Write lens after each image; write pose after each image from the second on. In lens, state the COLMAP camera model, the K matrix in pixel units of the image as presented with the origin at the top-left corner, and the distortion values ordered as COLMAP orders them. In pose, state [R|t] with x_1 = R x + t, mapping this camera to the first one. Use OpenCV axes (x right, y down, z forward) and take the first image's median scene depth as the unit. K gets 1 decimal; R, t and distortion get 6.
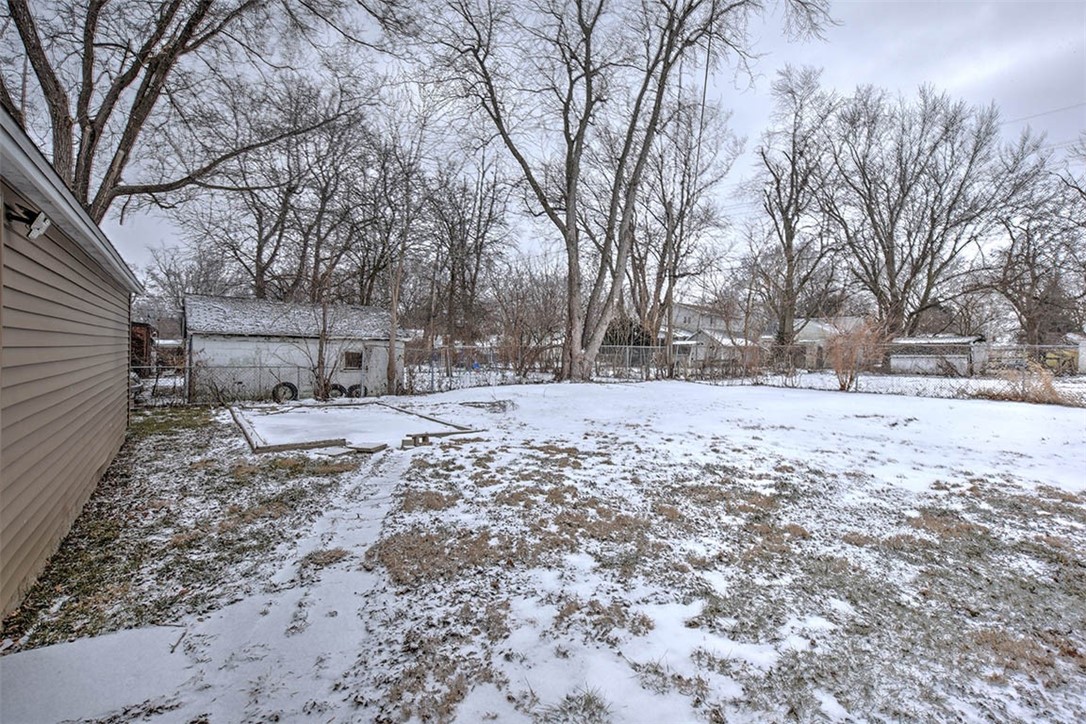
lens RADIAL K [[482.2, 0, 554.2], [0, 482.2, 360.1], [0, 0, 1]] dist [-0.033216, -0.000026]
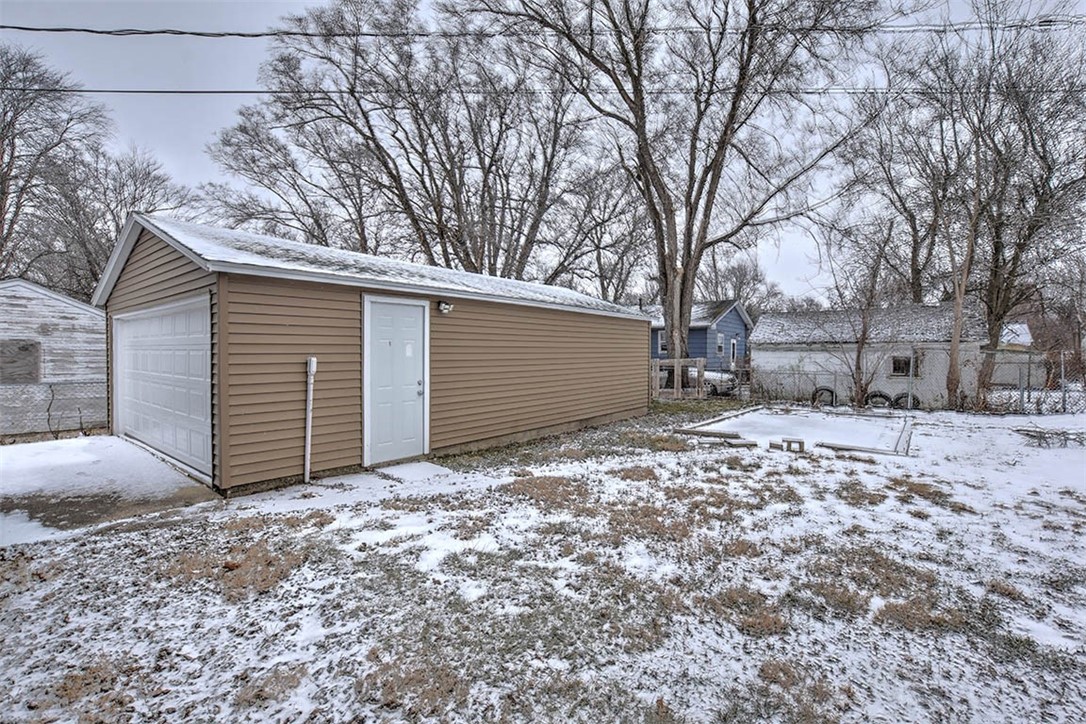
lens RADIAL K [[482.2, 0, 554.2], [0, 482.2, 360.1], [0, 0, 1]] dist [-0.033216, -0.000026]
pose [[0.242294, -0.006331, -0.970182, 0.890764], [-0.010965, 0.999897, -0.009263, 0.009391], [0.970141, 0.012882, 0.242200, 0.473223]]
